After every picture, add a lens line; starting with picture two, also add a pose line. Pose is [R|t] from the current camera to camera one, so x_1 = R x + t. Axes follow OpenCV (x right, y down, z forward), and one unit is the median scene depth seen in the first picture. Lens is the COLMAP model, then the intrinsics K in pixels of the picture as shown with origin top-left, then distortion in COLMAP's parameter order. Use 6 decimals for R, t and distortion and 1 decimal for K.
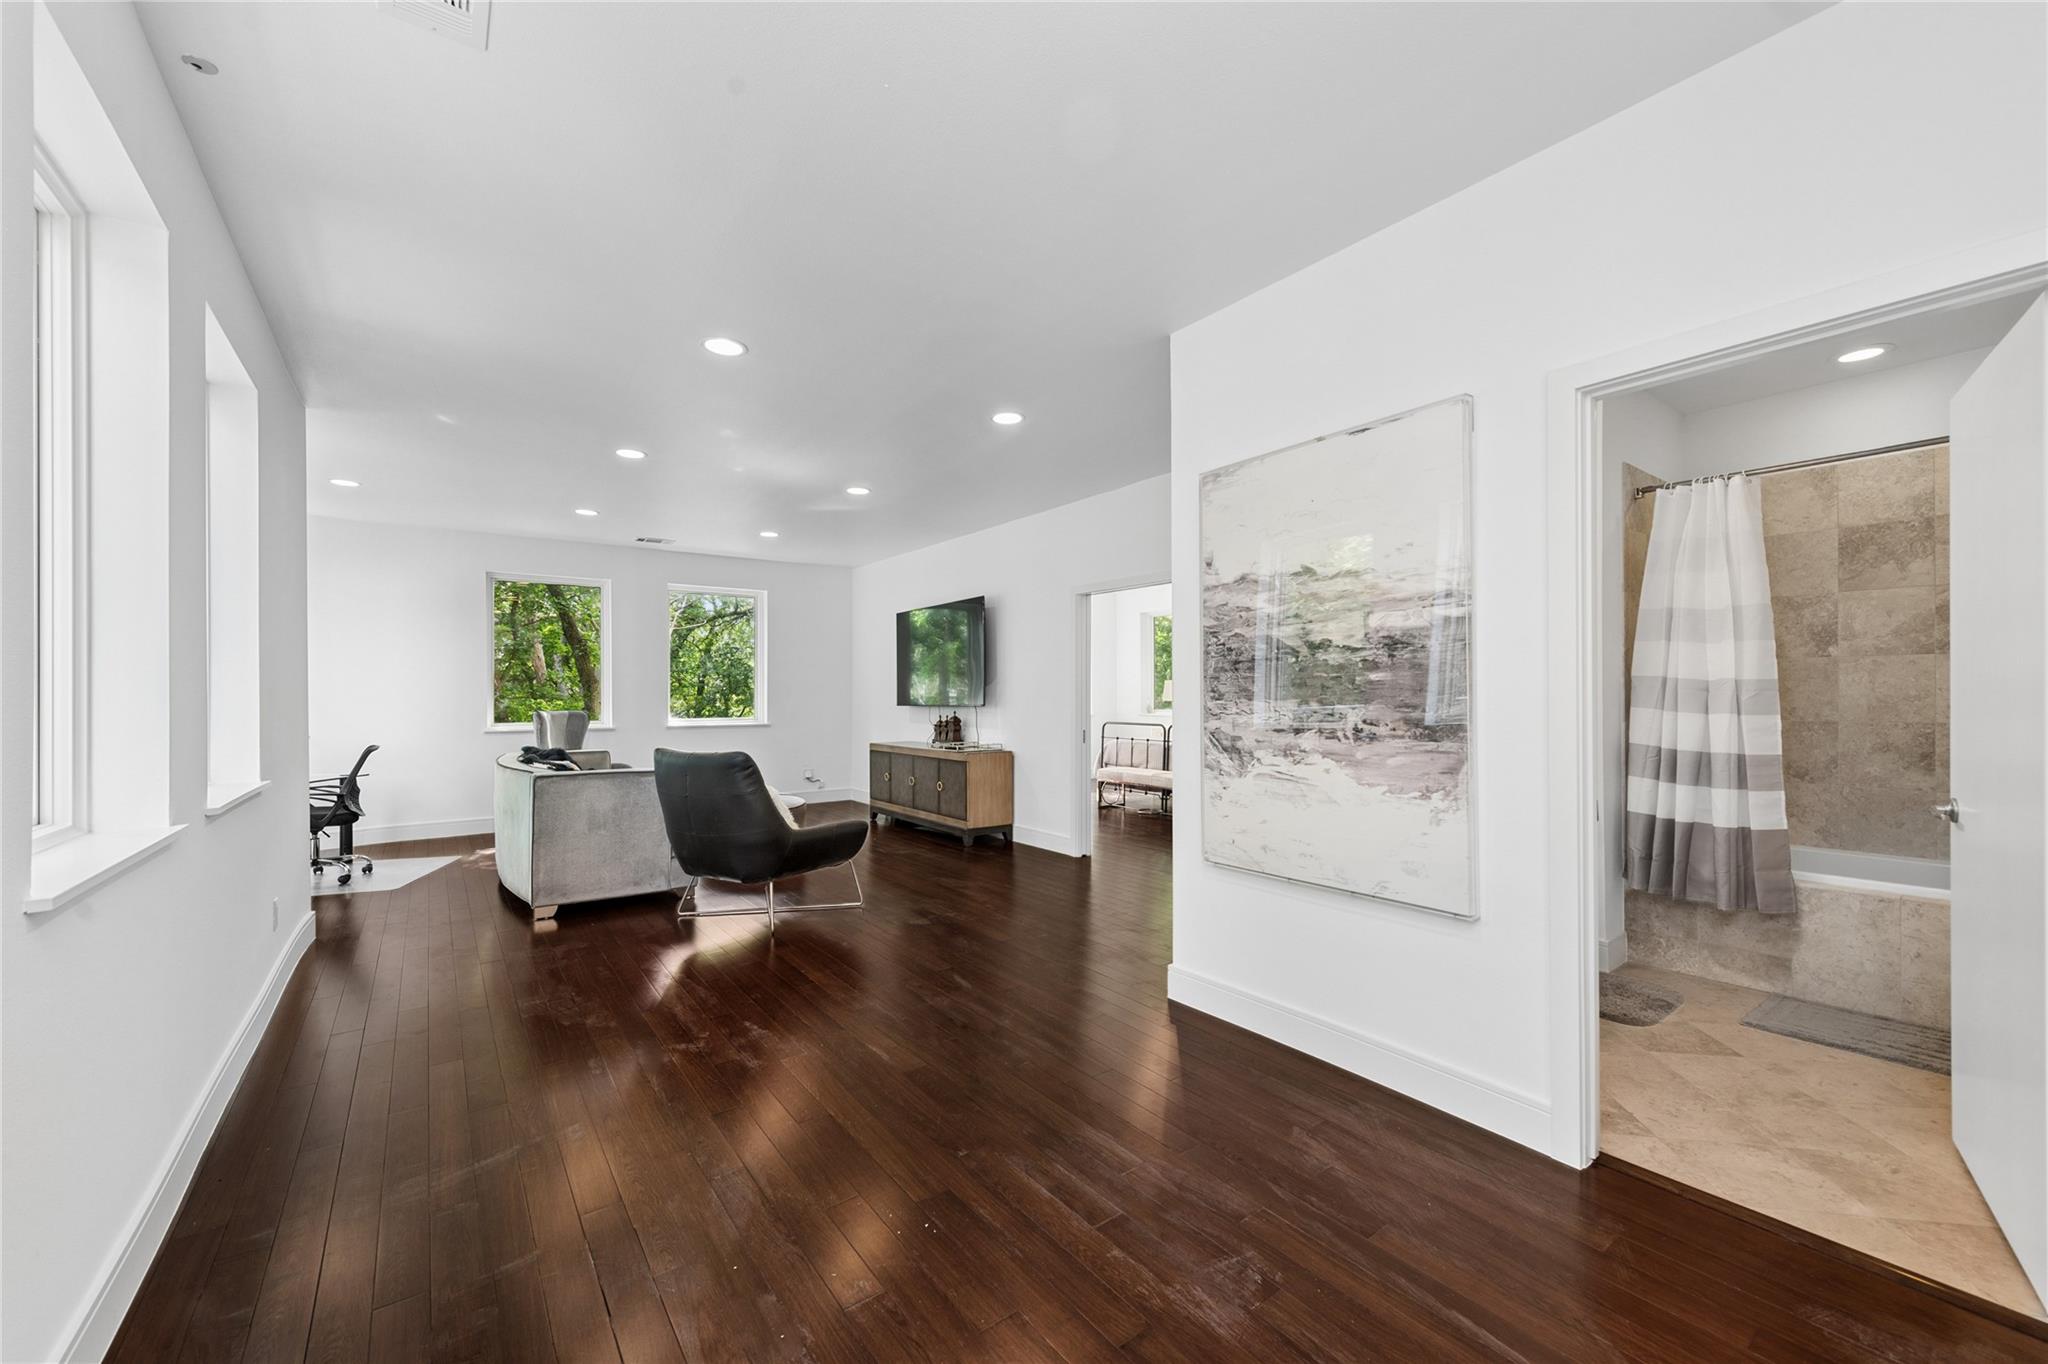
lens RADIAL K [[819.1, 0, 1024.0], [0, 819.1, 682.0], [0, 0, 1]] dist [0.002314, 0.000594]
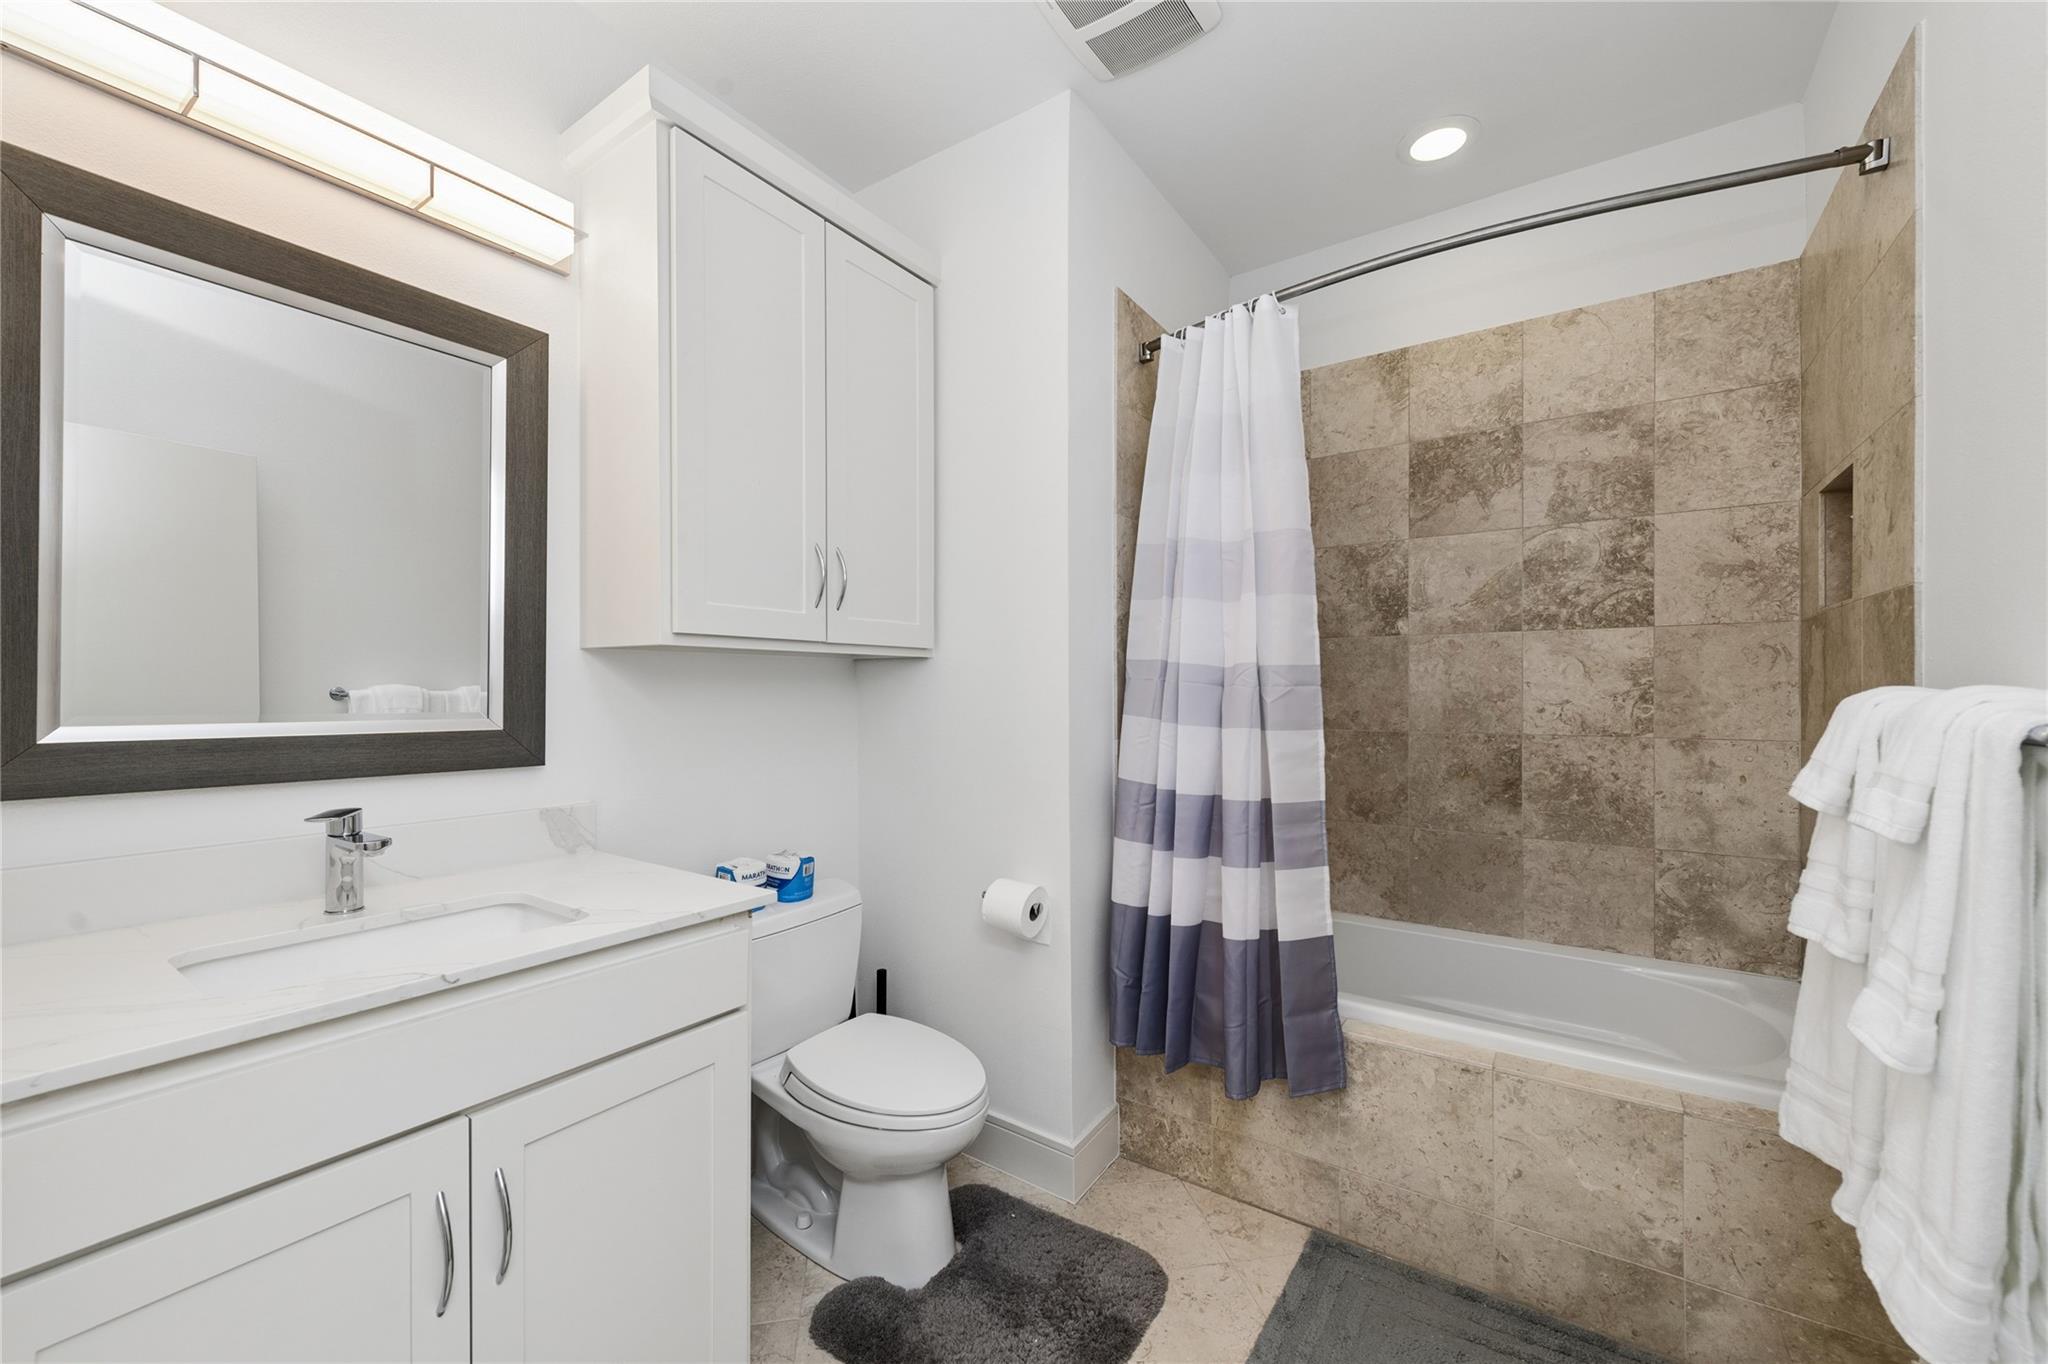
lens RADIAL K [[815.3, 0, 1024.0], [0, 815.3, 682.0], [0, 0, 1]] dist [0.009854, 0.000089]
pose [[0.945036, 0.001501, 0.326962, 0.507485], [-0.002514, 0.999993, 0.002677, 0.006611], [-0.326956, -0.003352, 0.945034, 0.502853]]
